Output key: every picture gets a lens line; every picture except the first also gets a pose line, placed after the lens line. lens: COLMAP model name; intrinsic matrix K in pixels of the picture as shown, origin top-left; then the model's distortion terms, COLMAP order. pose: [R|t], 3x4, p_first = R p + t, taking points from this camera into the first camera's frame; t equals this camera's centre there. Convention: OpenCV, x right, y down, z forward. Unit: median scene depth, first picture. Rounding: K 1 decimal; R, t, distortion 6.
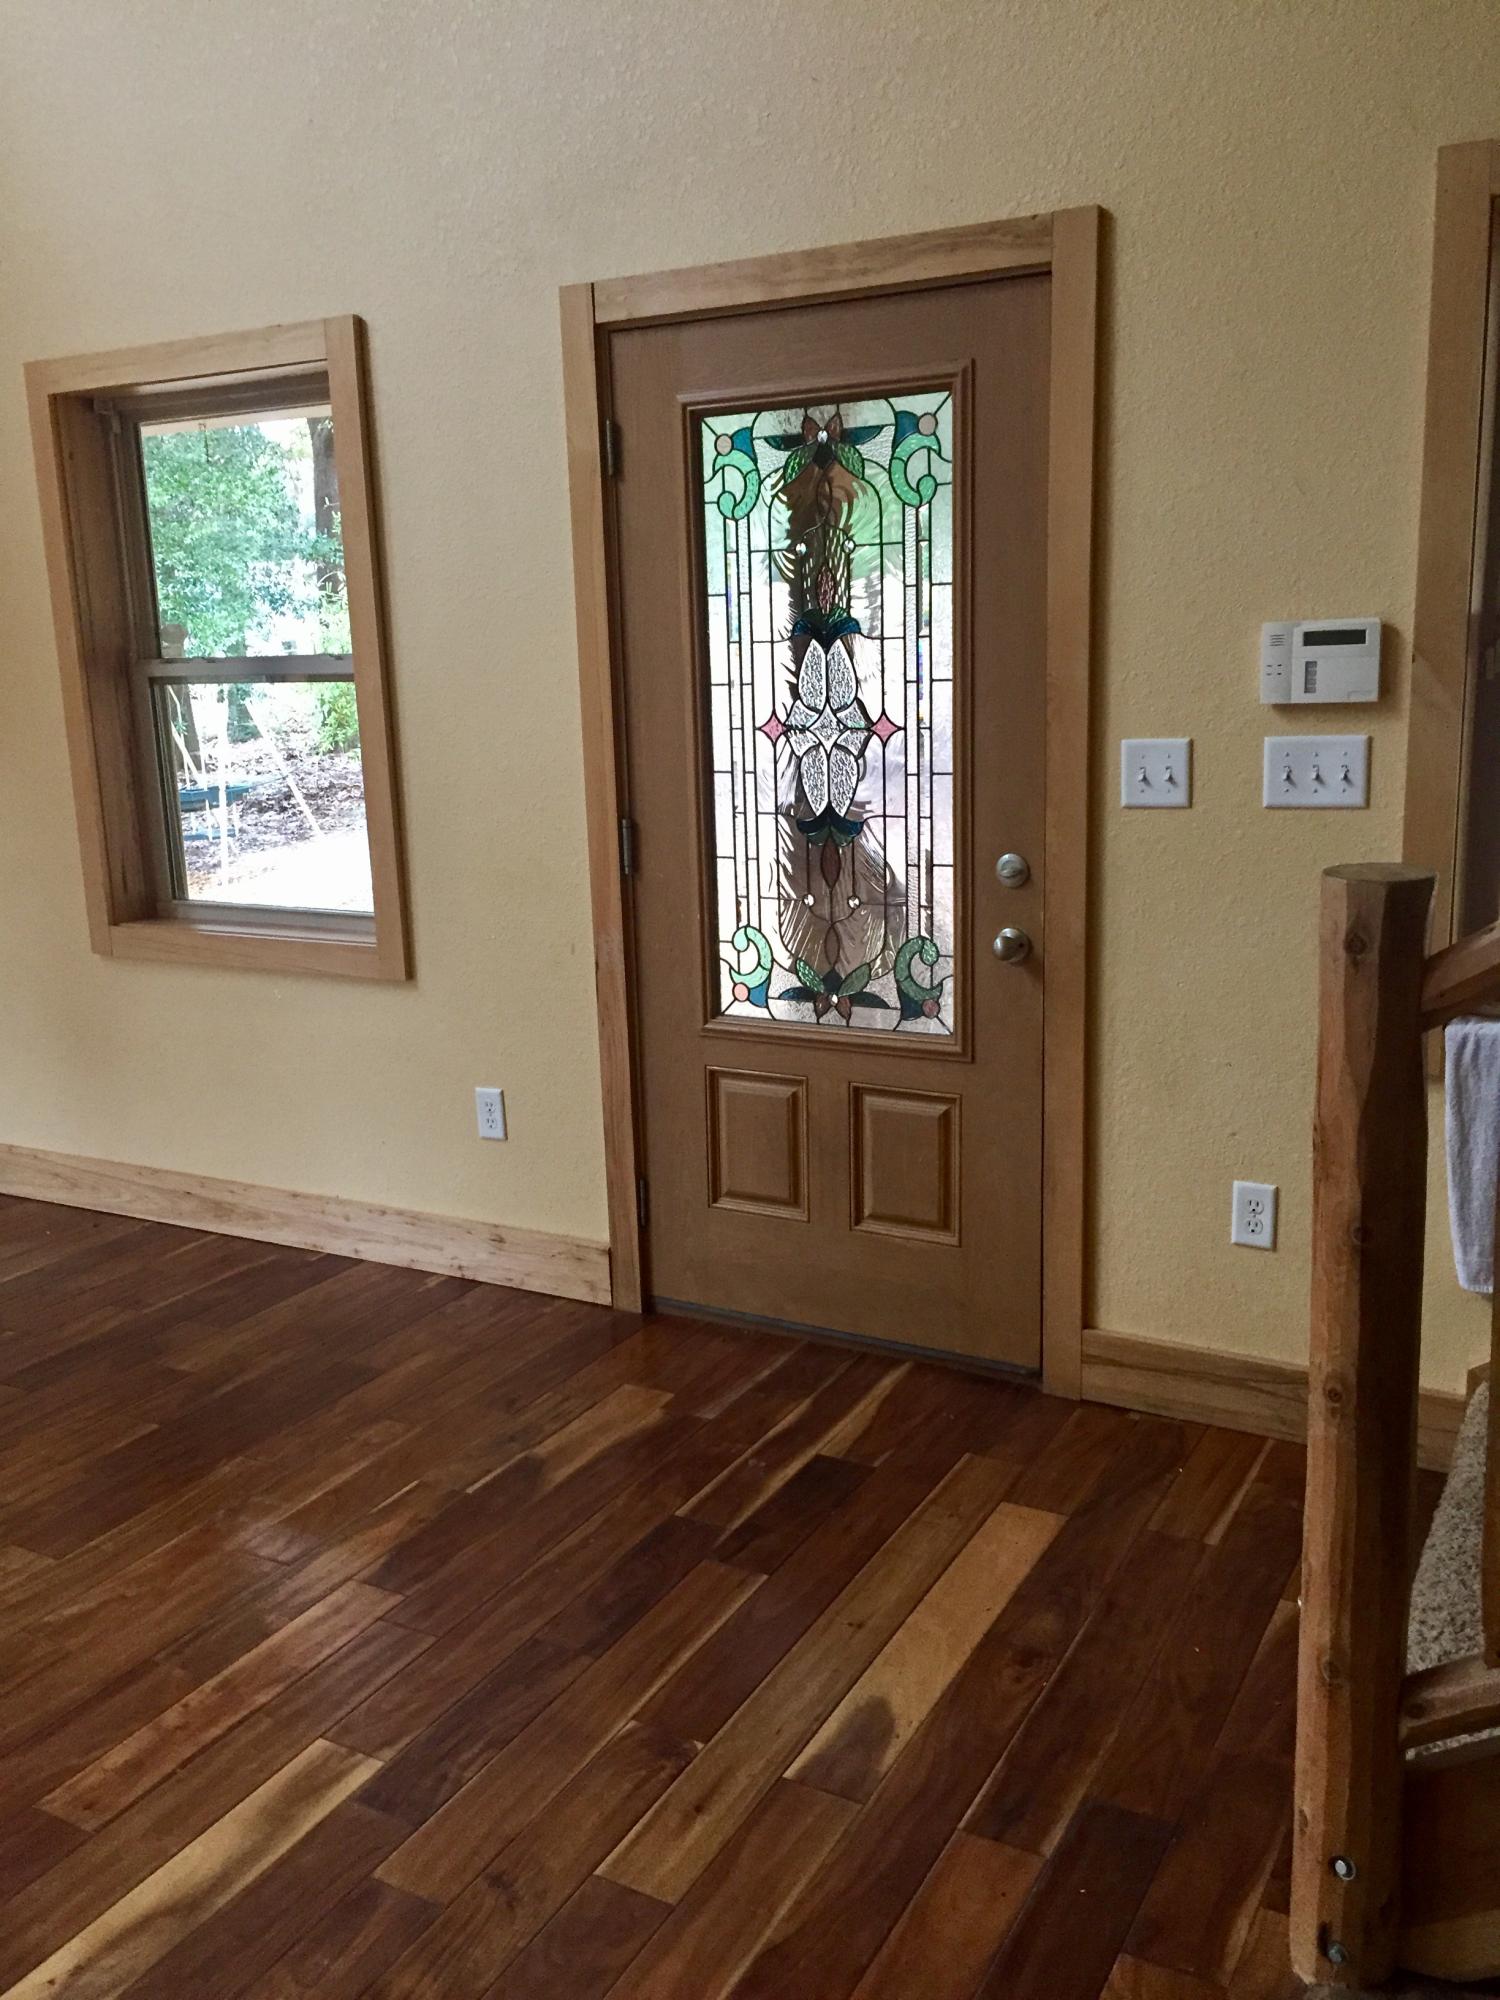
lens RADIAL K [[1709.6, 0, 752.4], [0, 1709.6, 996.3], [0, 0, 1]] dist [0.082589, -0.110178]
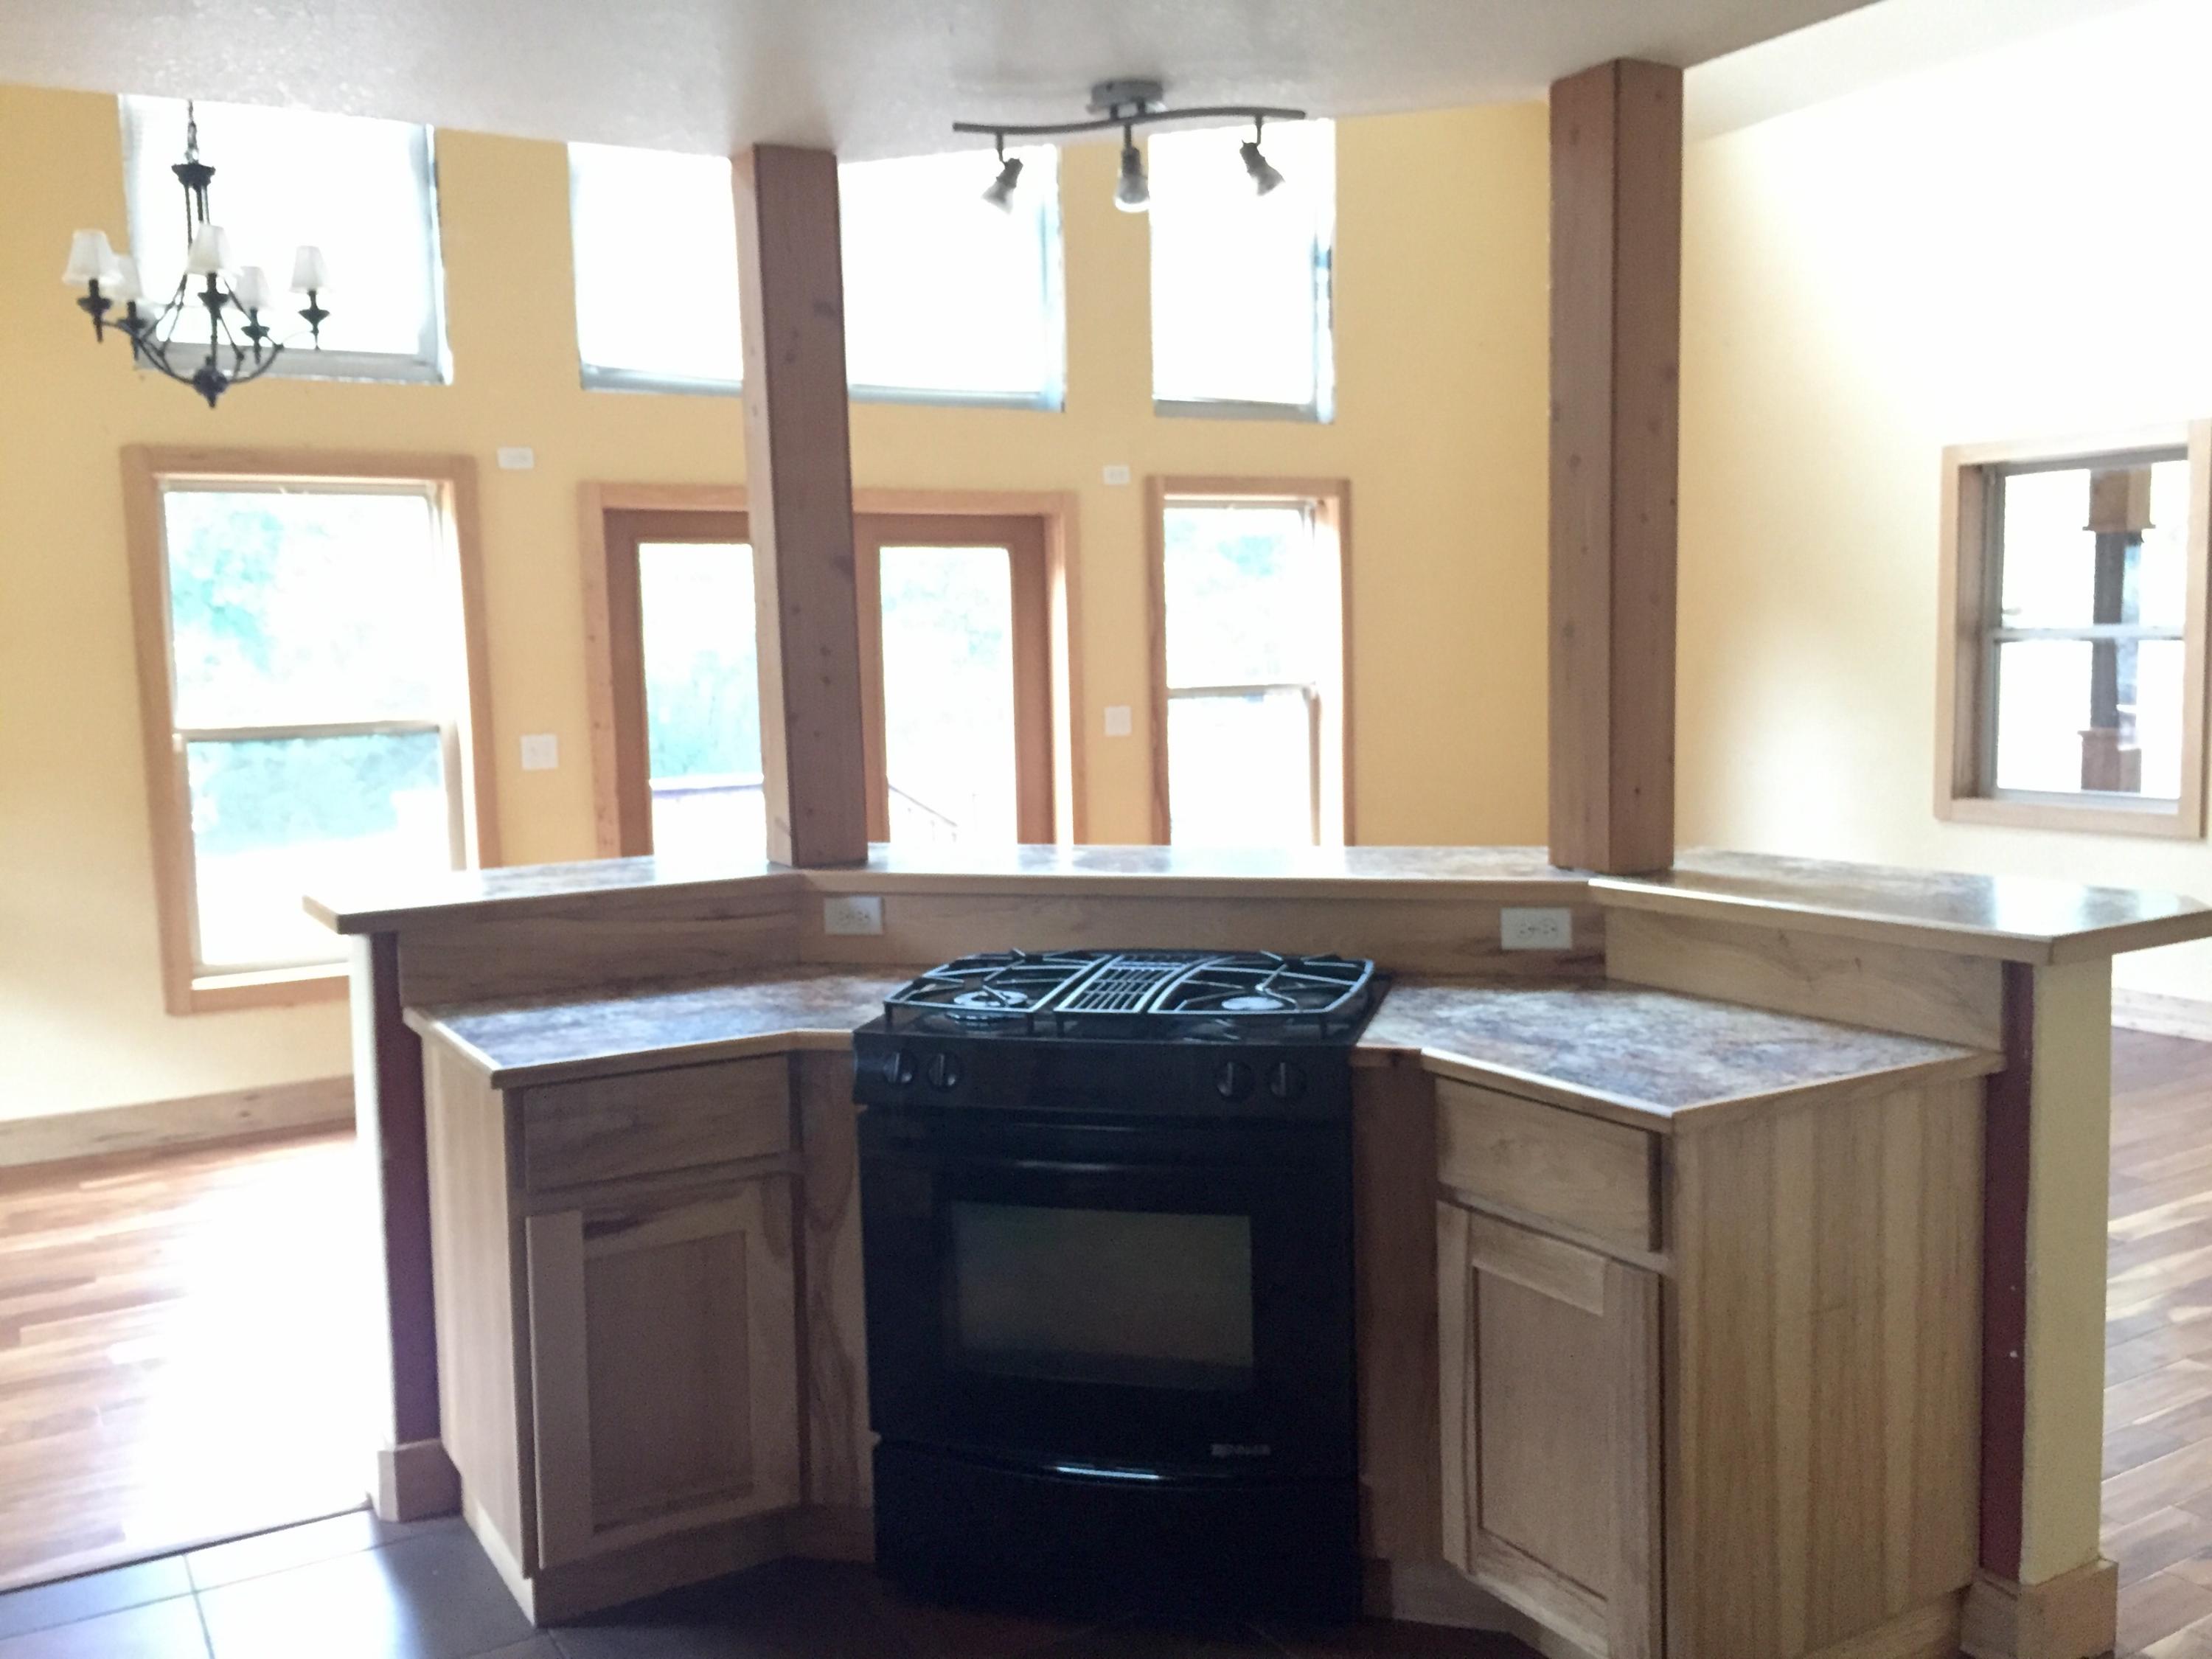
lens RADIAL K [[1890.8, 0, 1101.1], [0, 1890.8, 832.1], [0, 0, 1]] dist [0.082589, -0.110178]
pose [[0.862957, 0.050182, -0.502779, -0.178342], [-0.097980, 0.992788, -0.069081, 0.187414], [0.495686, 0.108877, 0.861650, -0.870543]]
